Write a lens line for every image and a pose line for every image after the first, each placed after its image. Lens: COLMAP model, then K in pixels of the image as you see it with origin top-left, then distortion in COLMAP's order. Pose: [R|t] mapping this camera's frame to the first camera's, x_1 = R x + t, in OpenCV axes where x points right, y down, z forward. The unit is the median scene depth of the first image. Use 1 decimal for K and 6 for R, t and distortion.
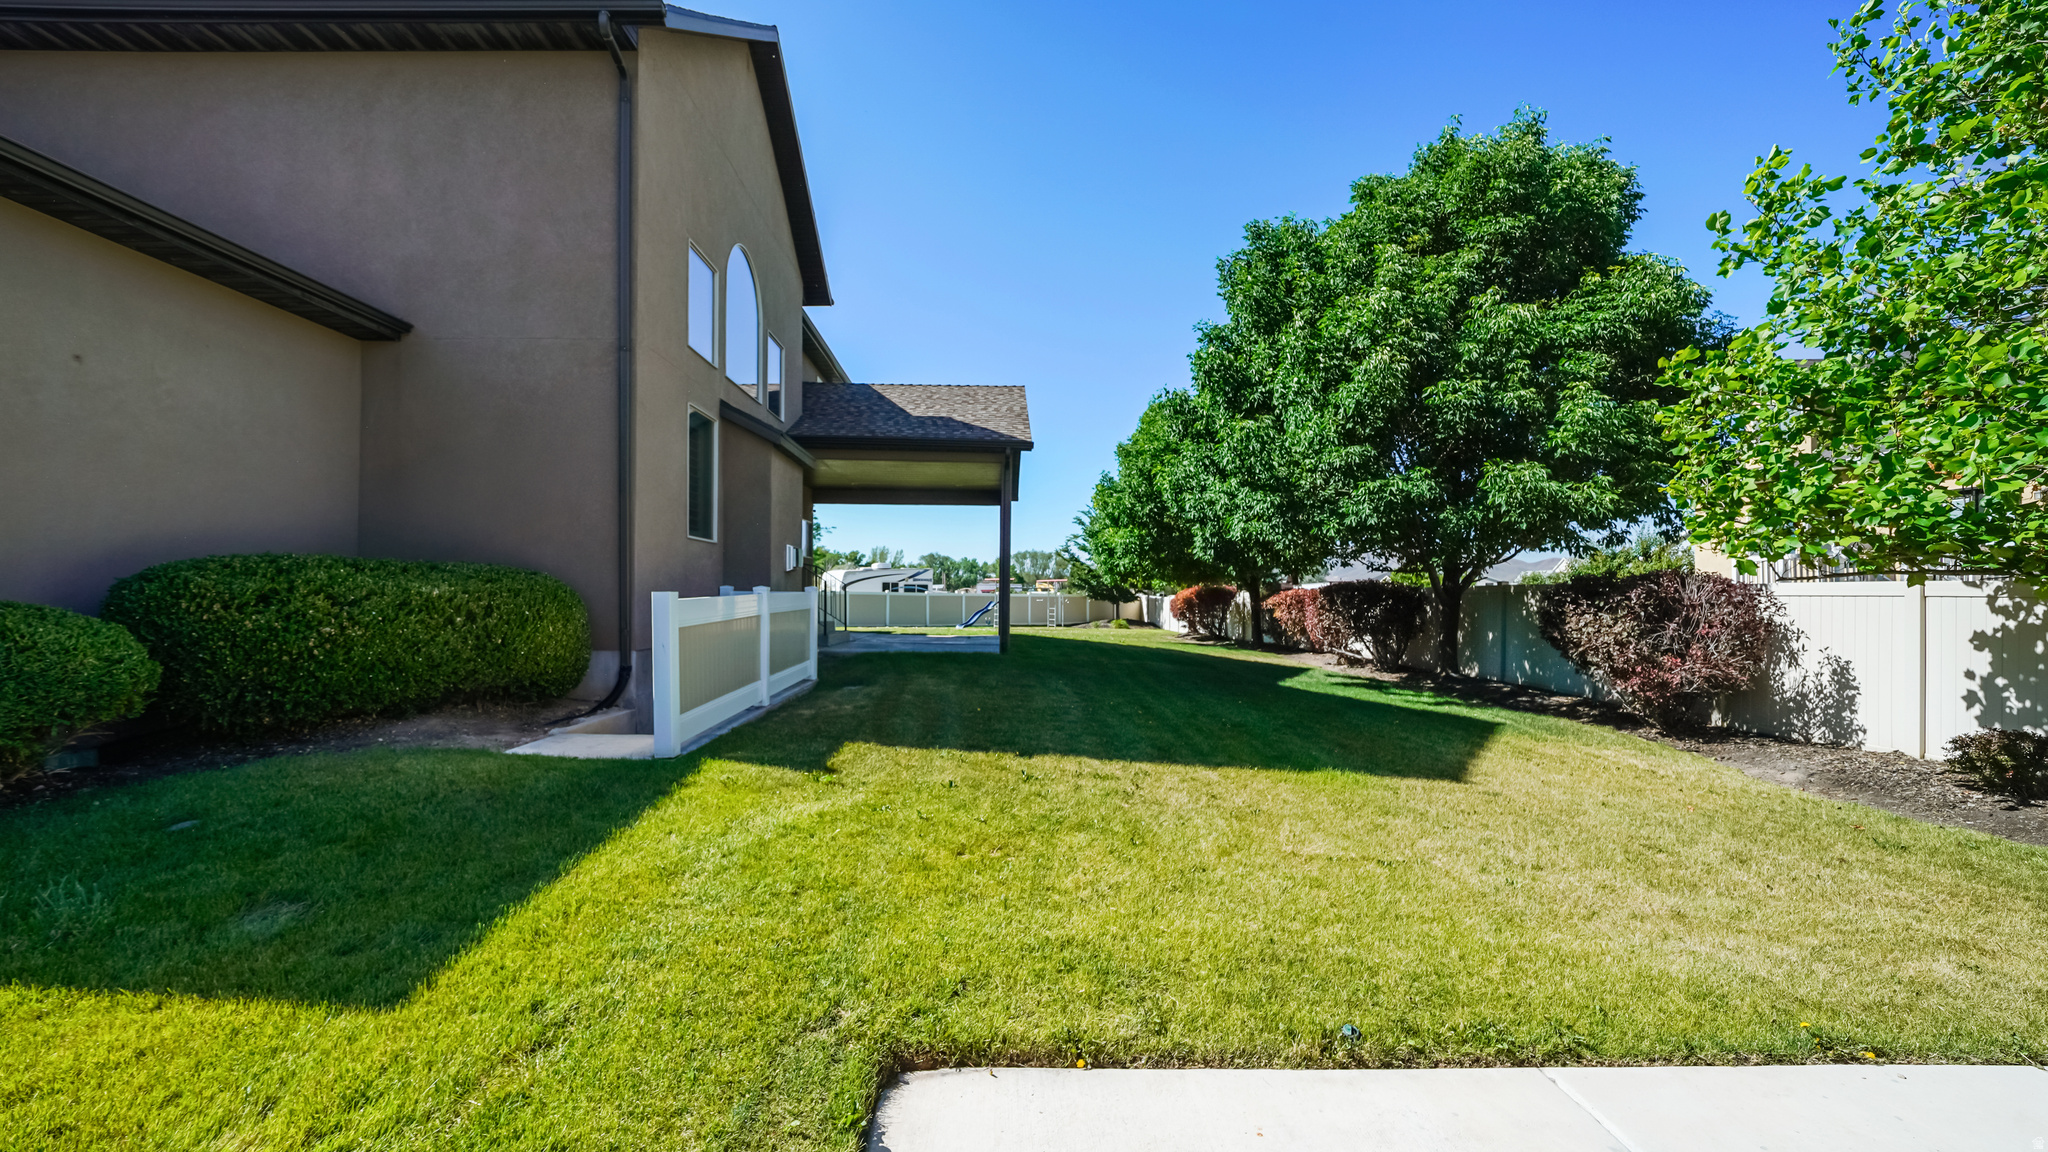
lens RADIAL K [[779.6, 0, 1025.6], [0, 779.6, 572.1], [0, 0, 1]] dist [-0.013939, -0.000117]
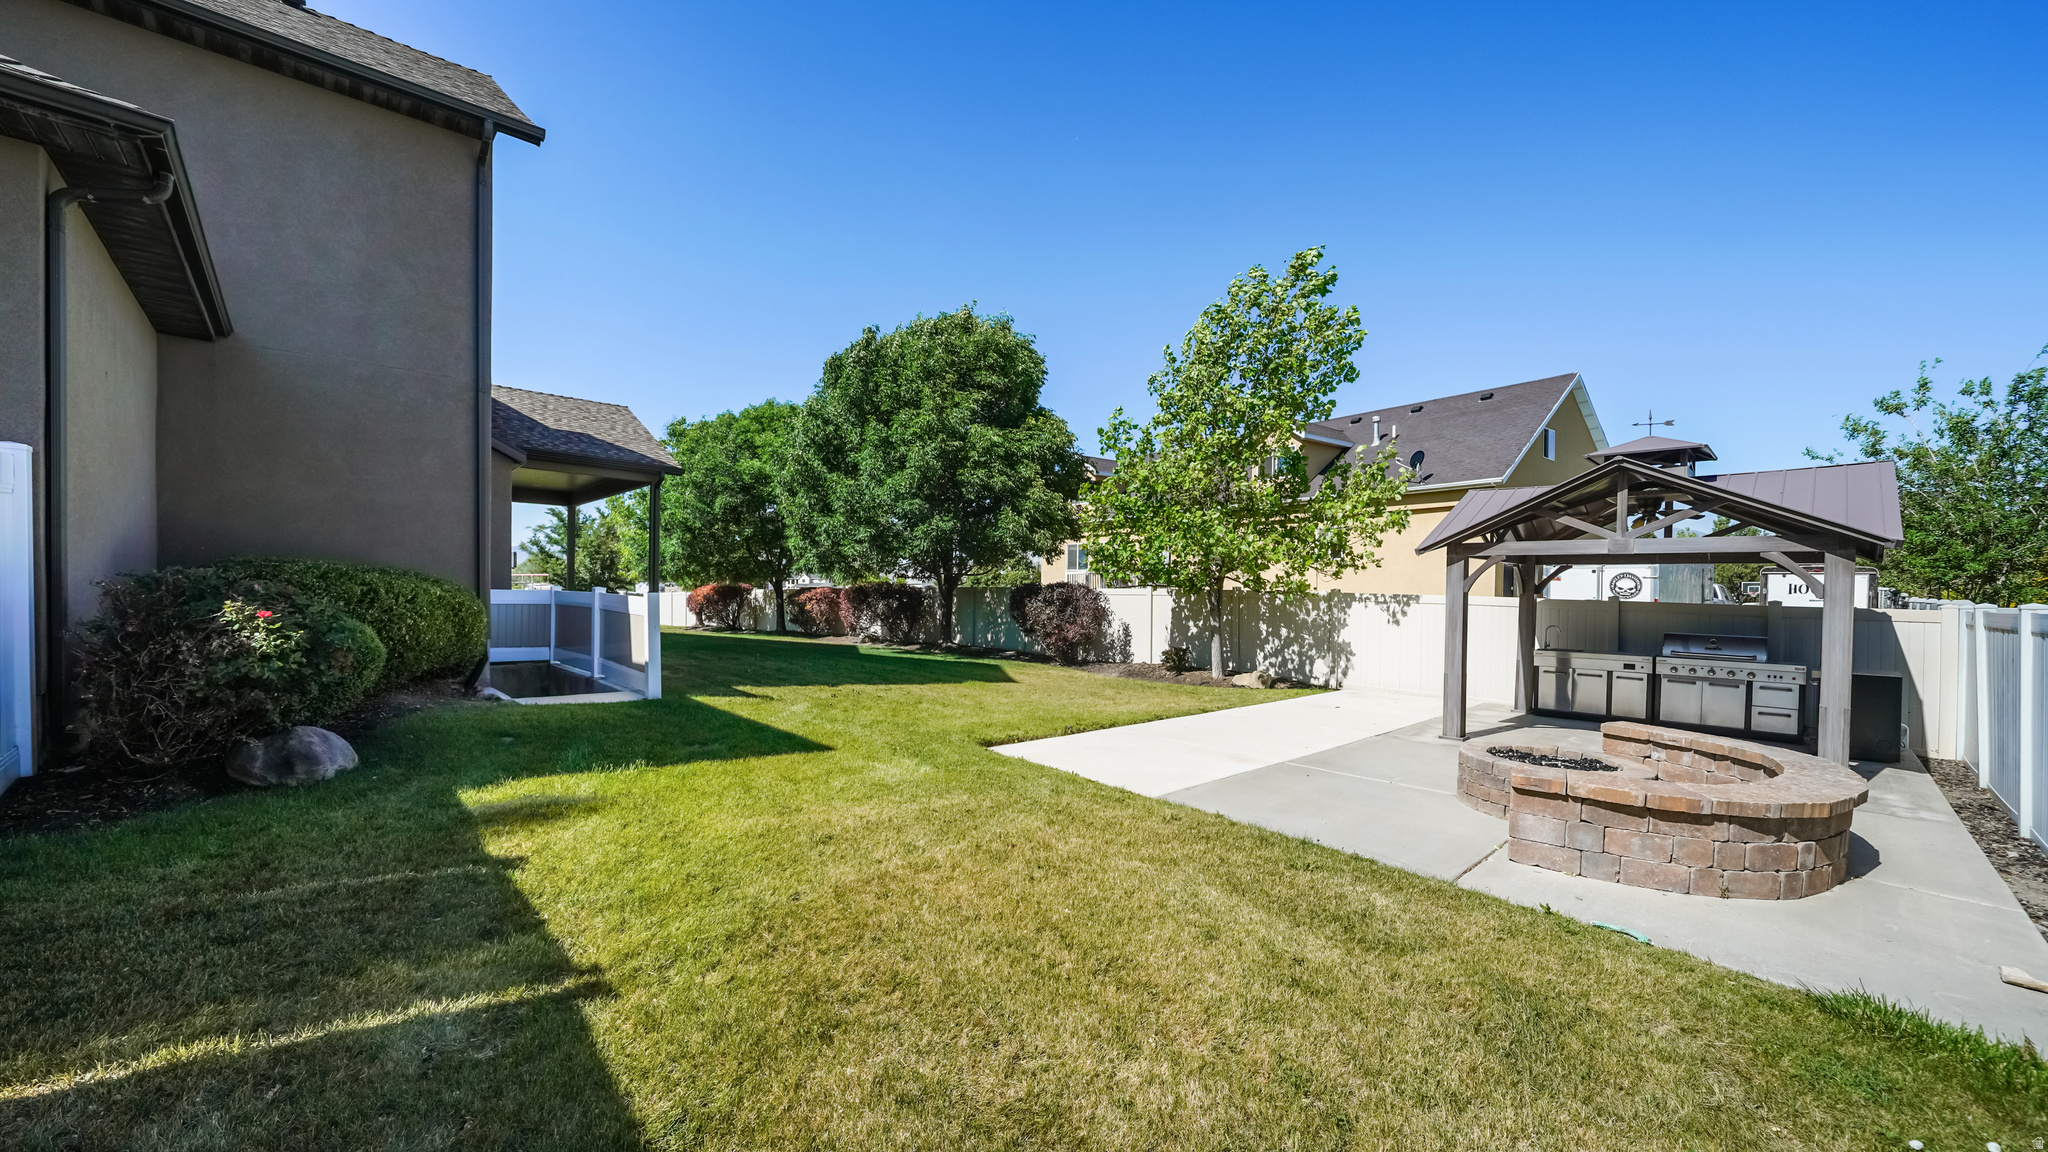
lens RADIAL K [[779.6, 0, 1022.3], [0, 779.6, 589.0], [0, 0, 1]] dist [-0.013939, -0.000117]
pose [[0.734491, 0.005502, 0.678596, -0.618325], [-0.024695, 0.999522, 0.018625, -0.018461], [-0.678169, -0.030438, 0.734276, -0.405117]]
